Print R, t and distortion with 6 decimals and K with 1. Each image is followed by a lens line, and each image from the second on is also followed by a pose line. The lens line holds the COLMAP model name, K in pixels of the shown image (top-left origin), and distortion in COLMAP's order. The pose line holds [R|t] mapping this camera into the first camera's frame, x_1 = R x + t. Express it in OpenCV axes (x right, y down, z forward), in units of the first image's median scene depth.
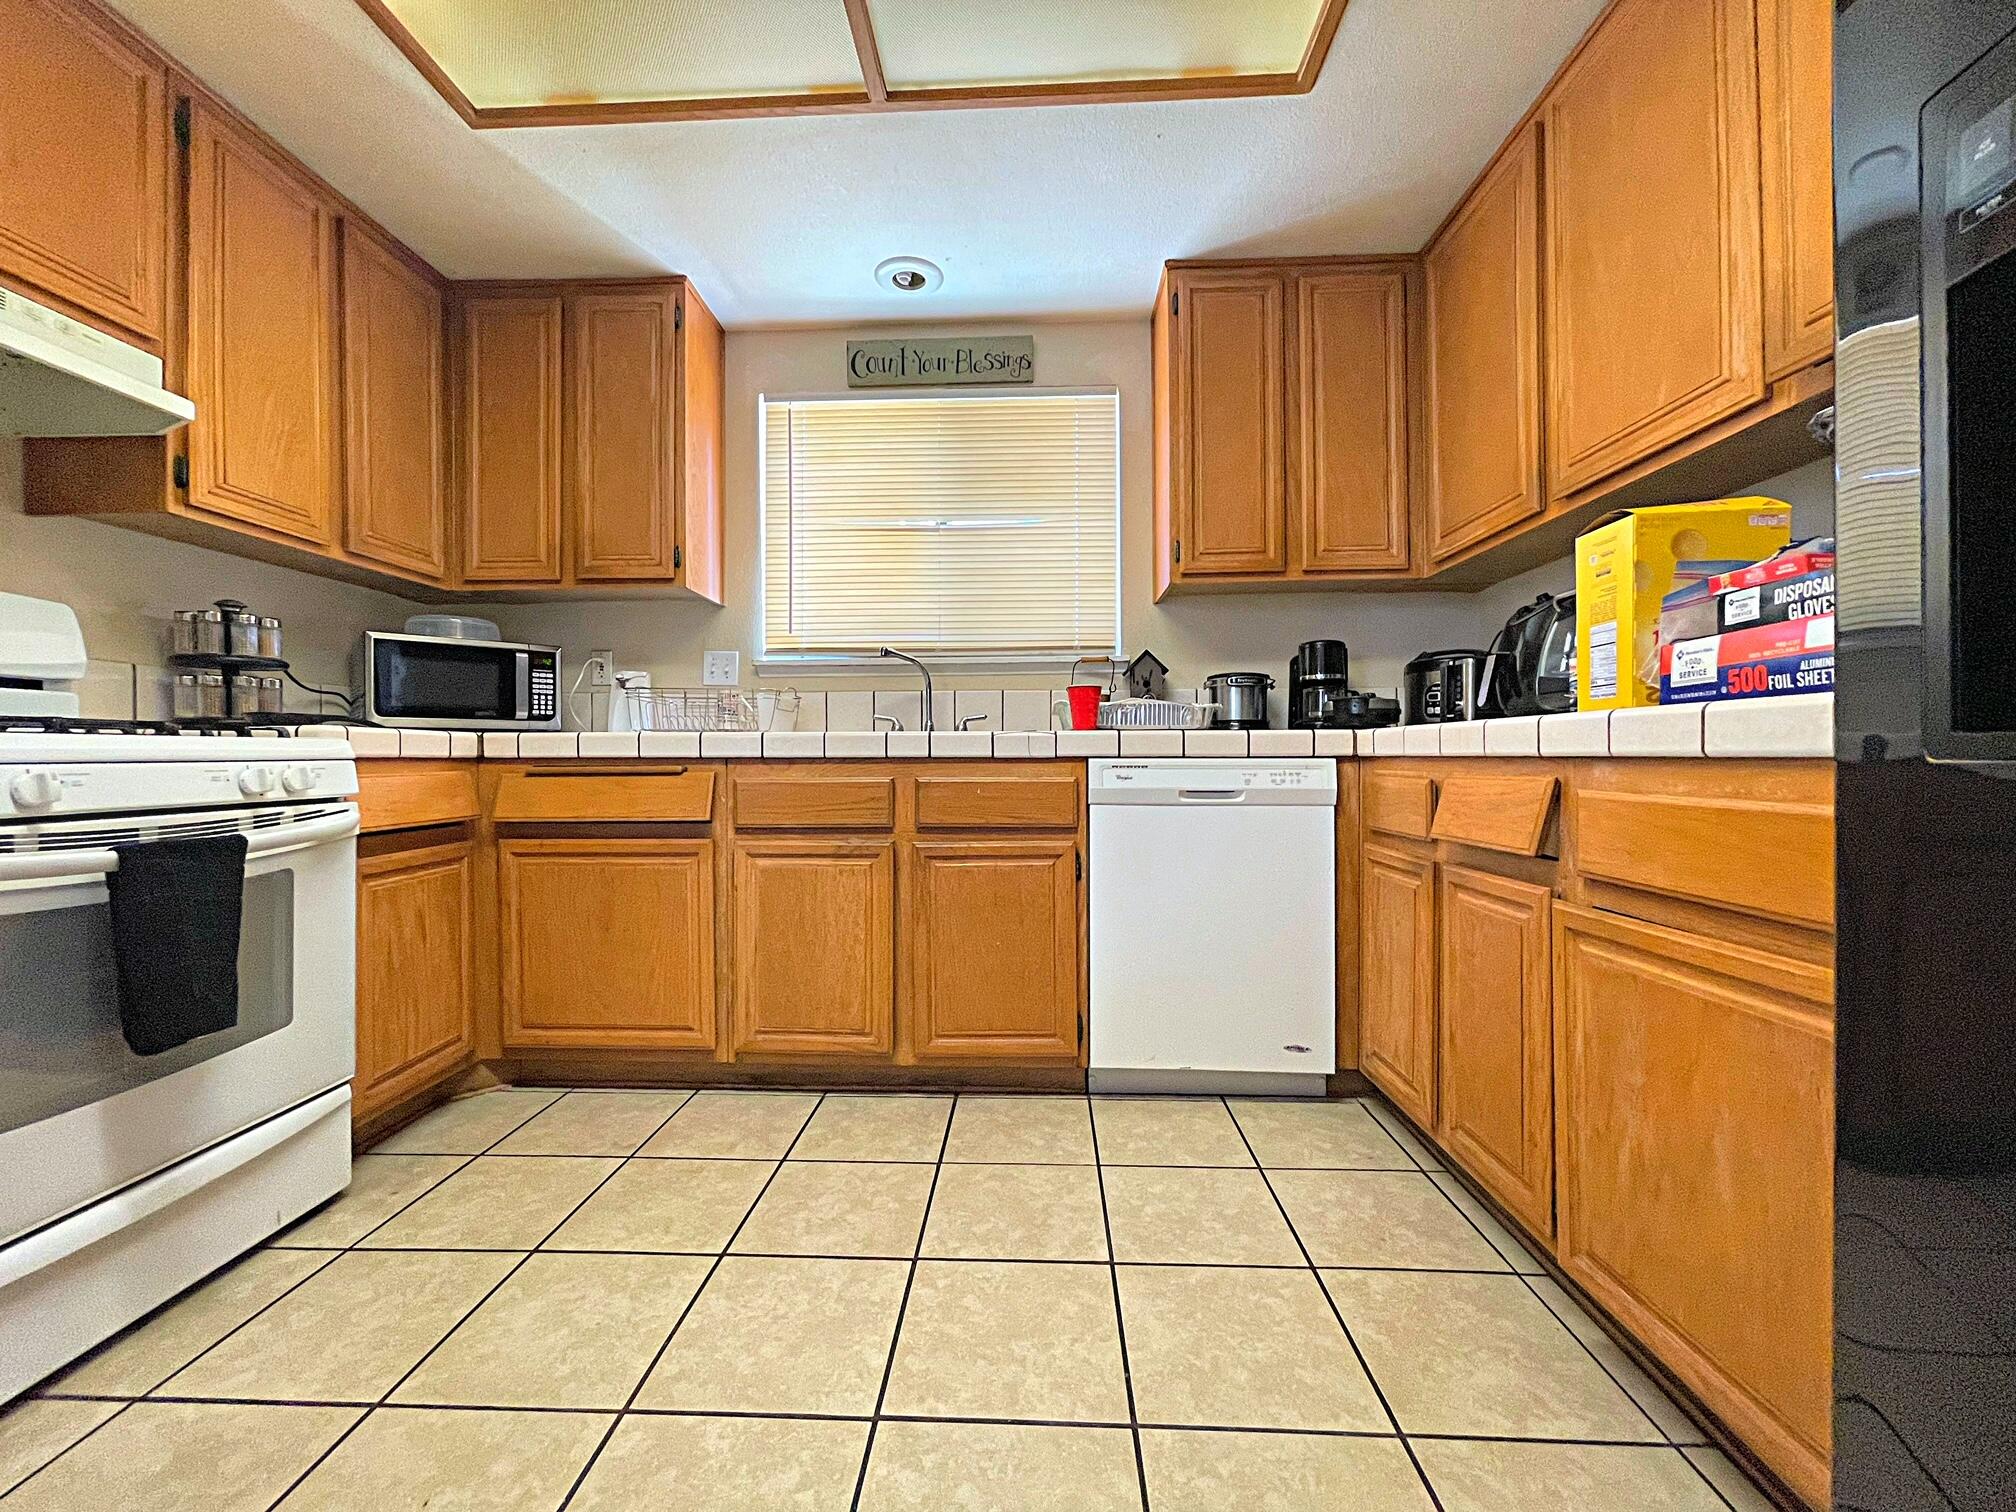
lens RADIAL K [[814.1, 0, 999.7], [0, 814.1, 755.6], [0, 0, 1]] dist [-0.002907, 0.001262]
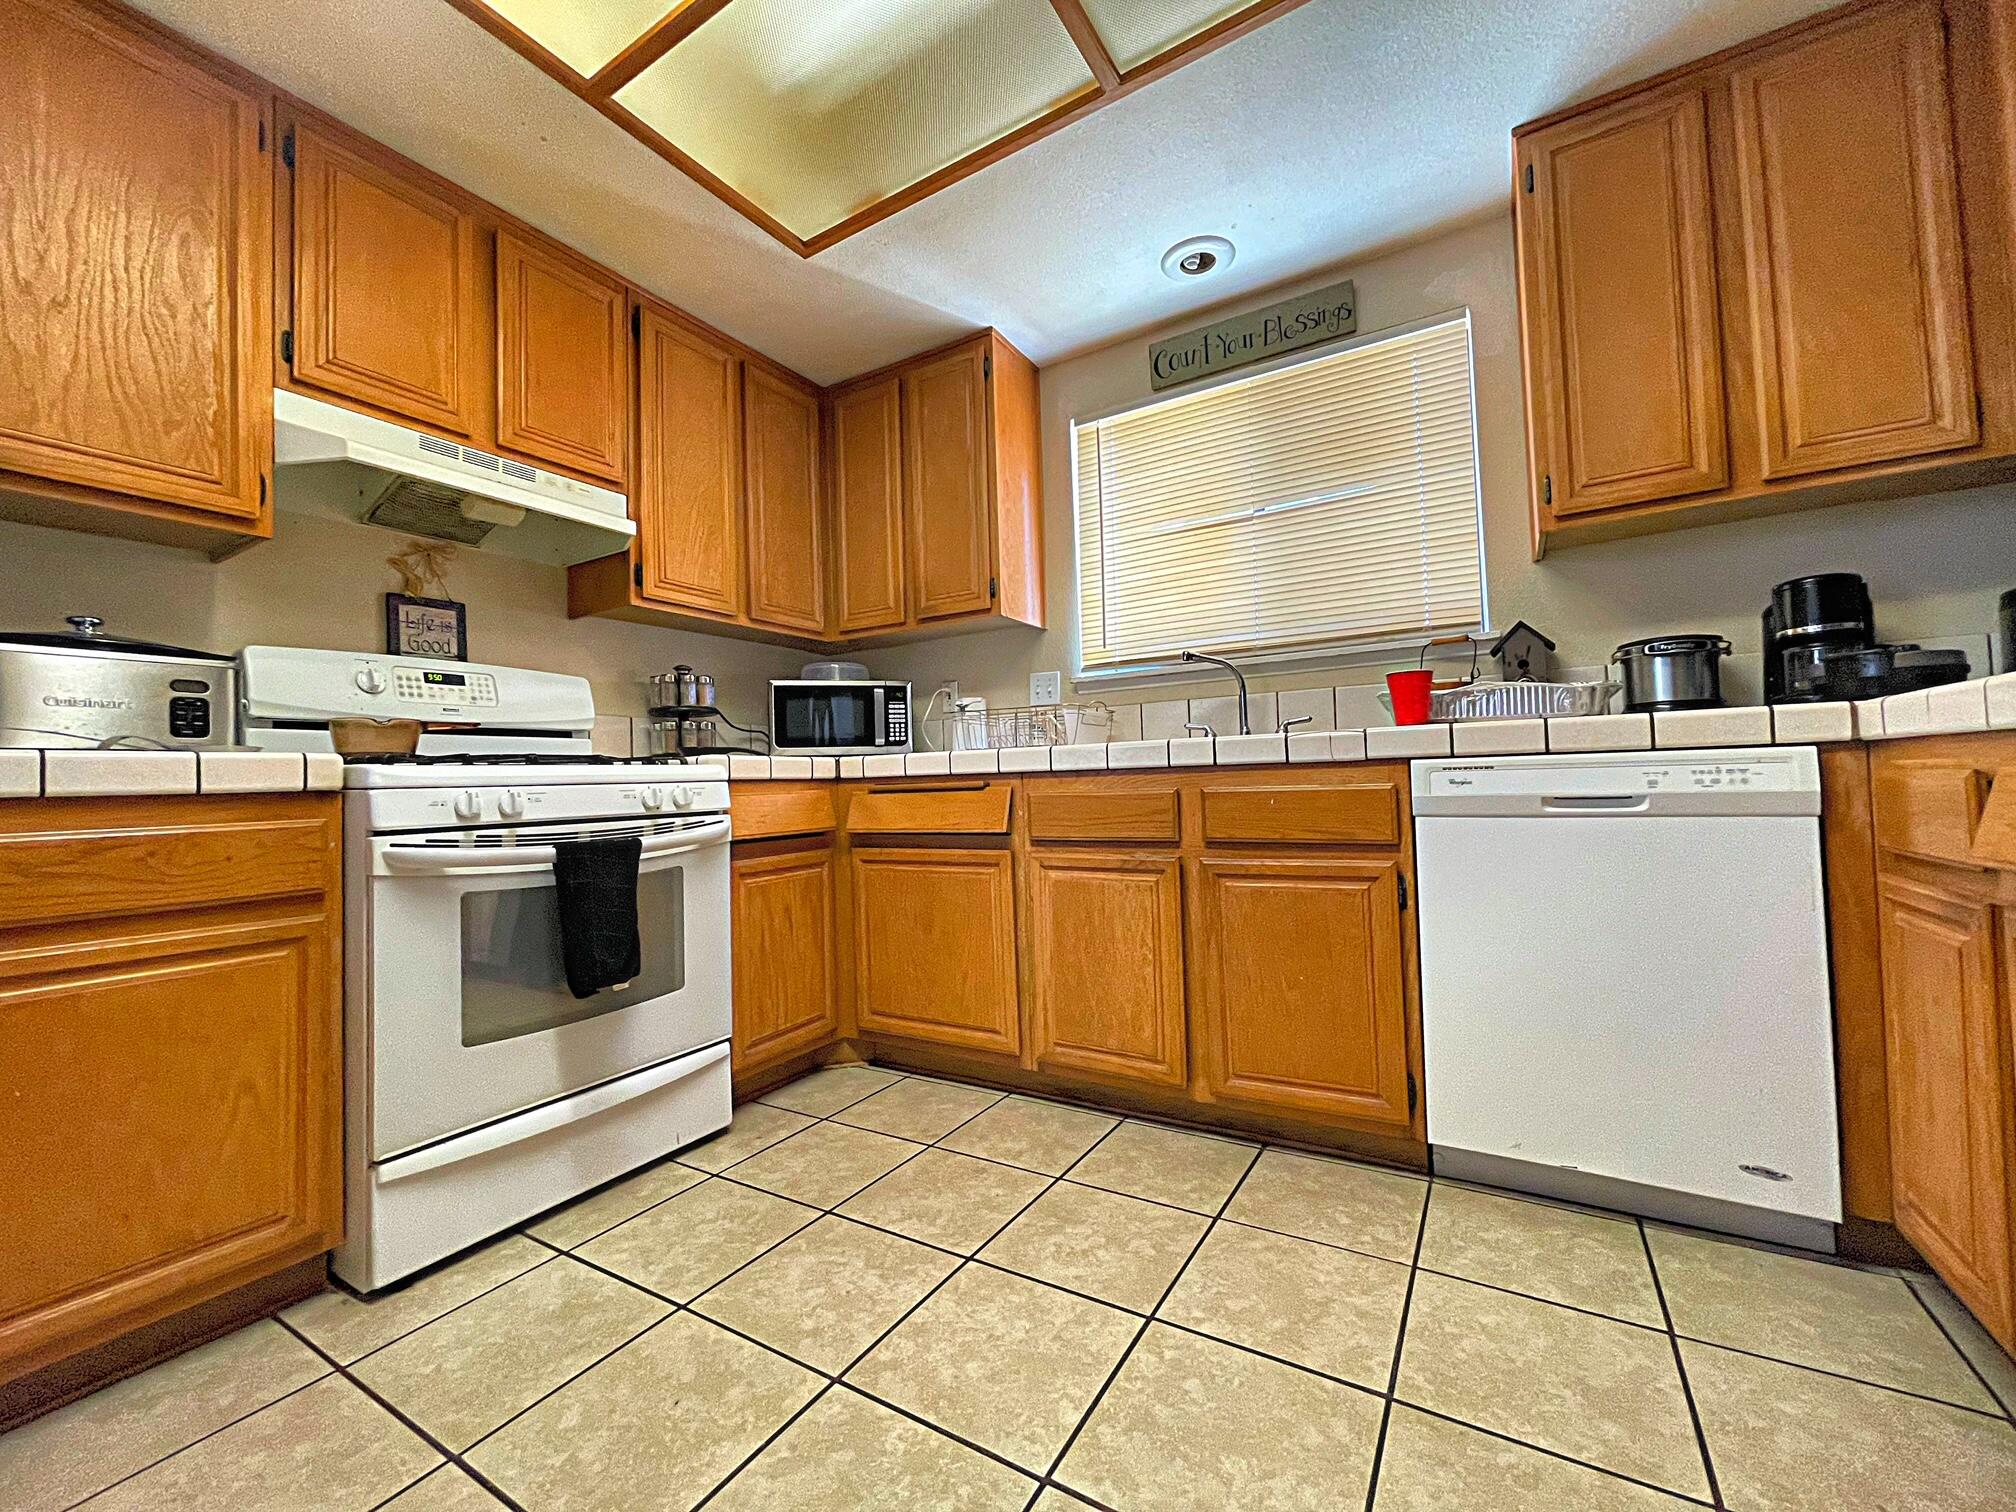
lens RADIAL K [[814.1, 0, 1003.3], [0, 814.1, 755.0], [0, 0, 1]] dist [-0.002907, 0.001262]
pose [[0.873057, -0.040652, -0.485921, 0.150095], [0.027903, 0.999051, -0.033447, 0.014909], [0.486819, 0.015642, 0.873363, 0.086200]]
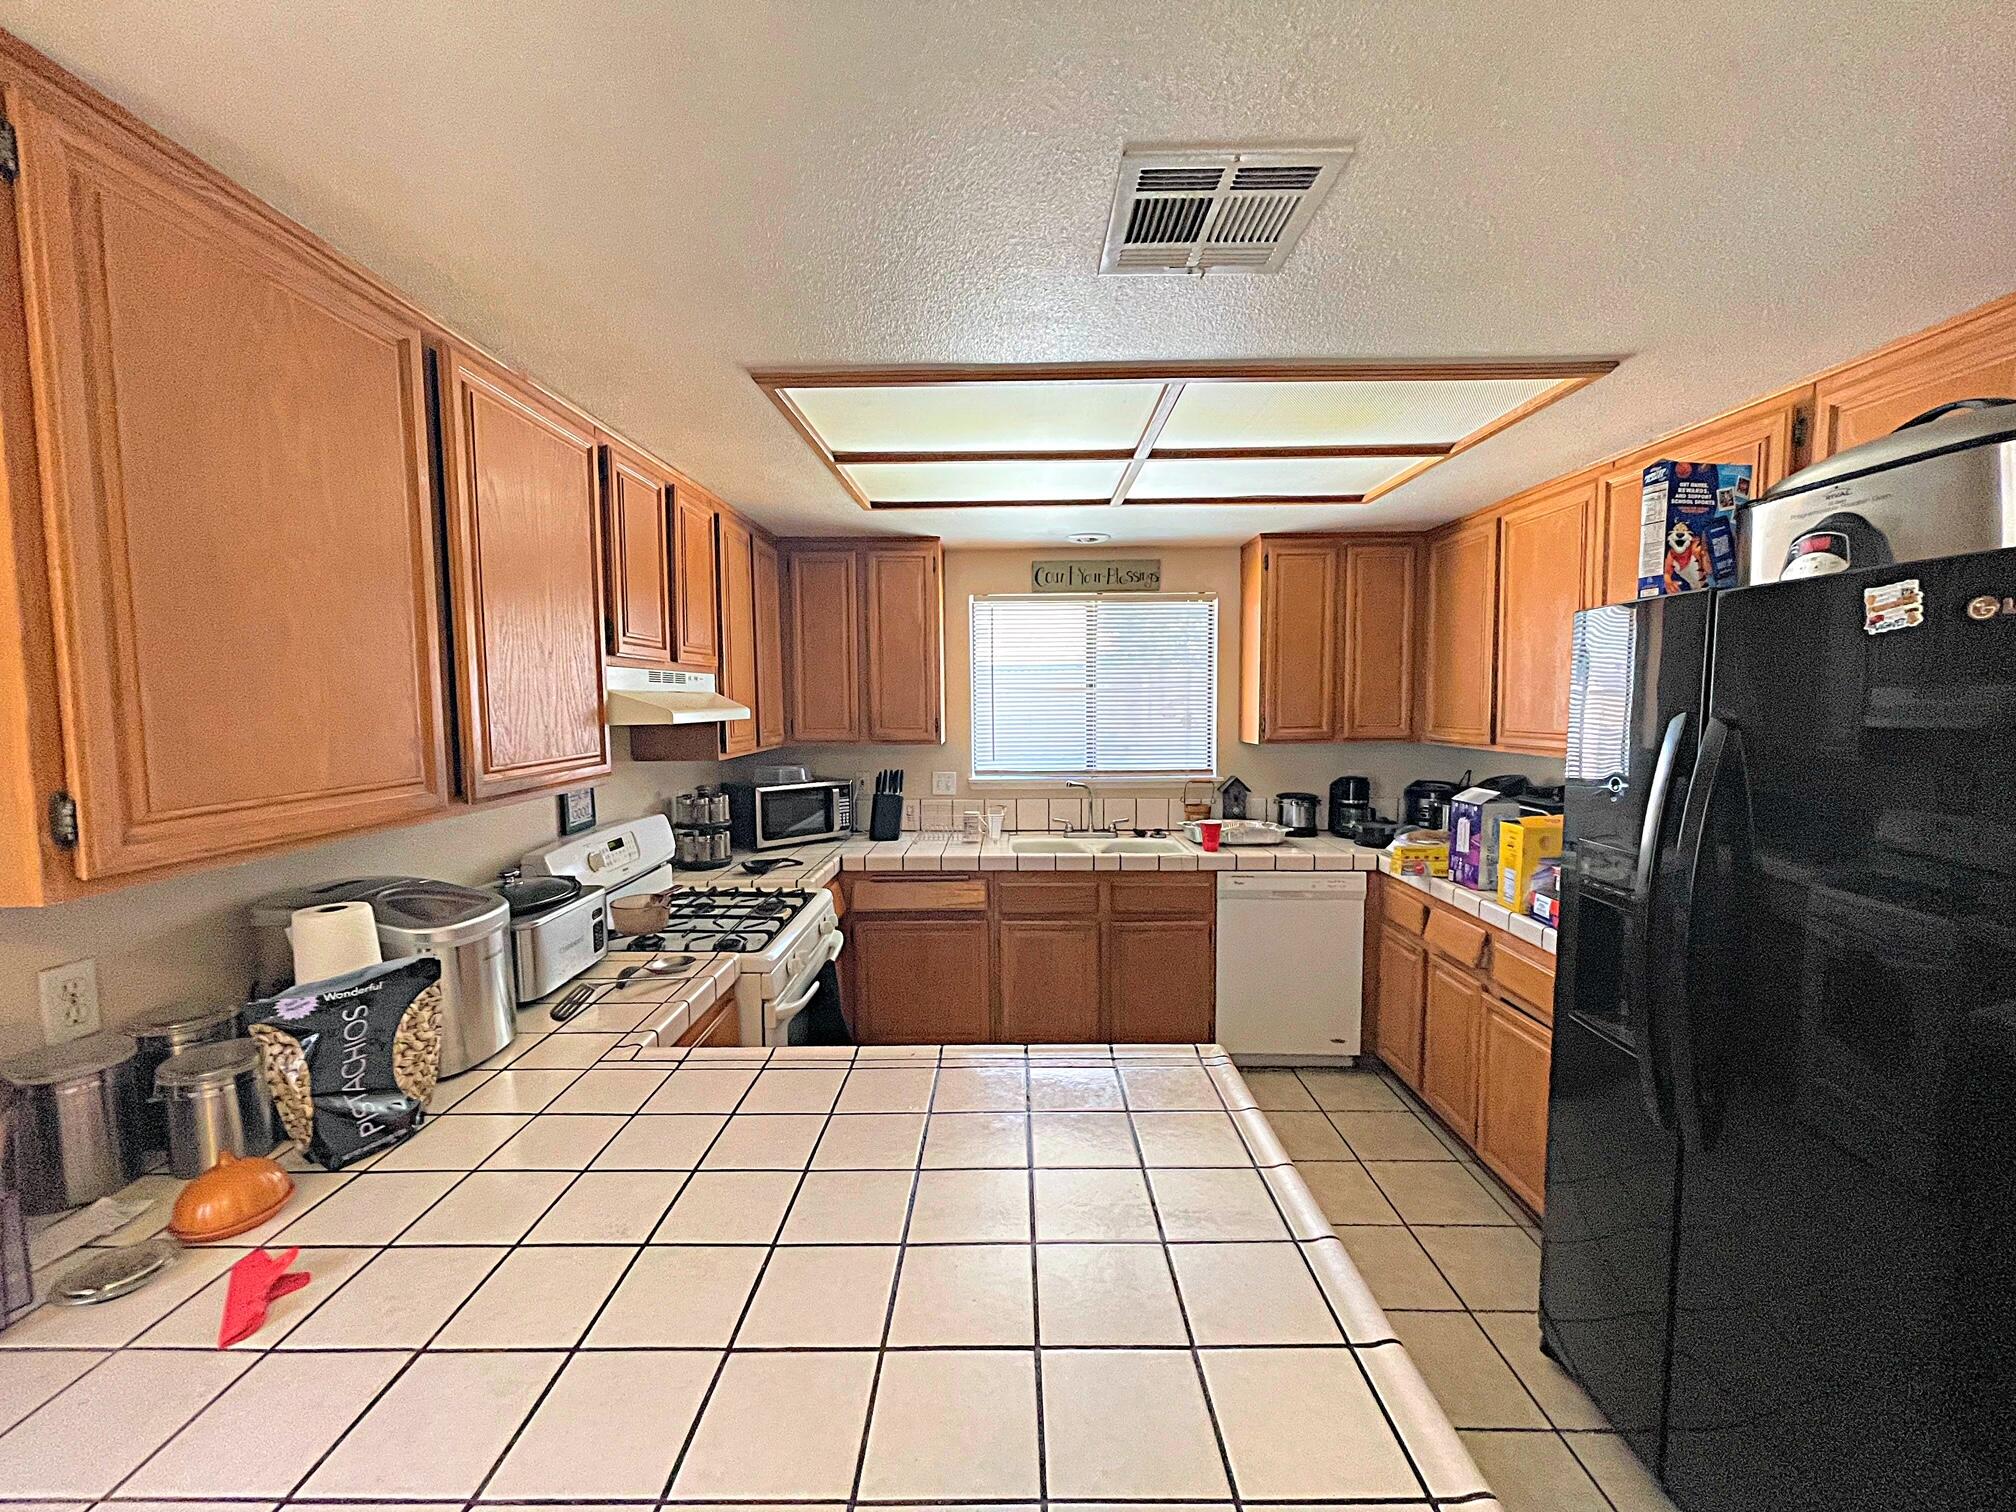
lens RADIAL K [[814.1, 0, 999.9], [0, 814.1, 752.5], [0, 0, 1]] dist [-0.002907, 0.001262]
pose [[0.999609, -0.004064, 0.027661, -0.375172], [0.002131, 0.997577, 0.069534, -0.351623], [-0.027877, -0.069448, 0.997196, -0.615563]]
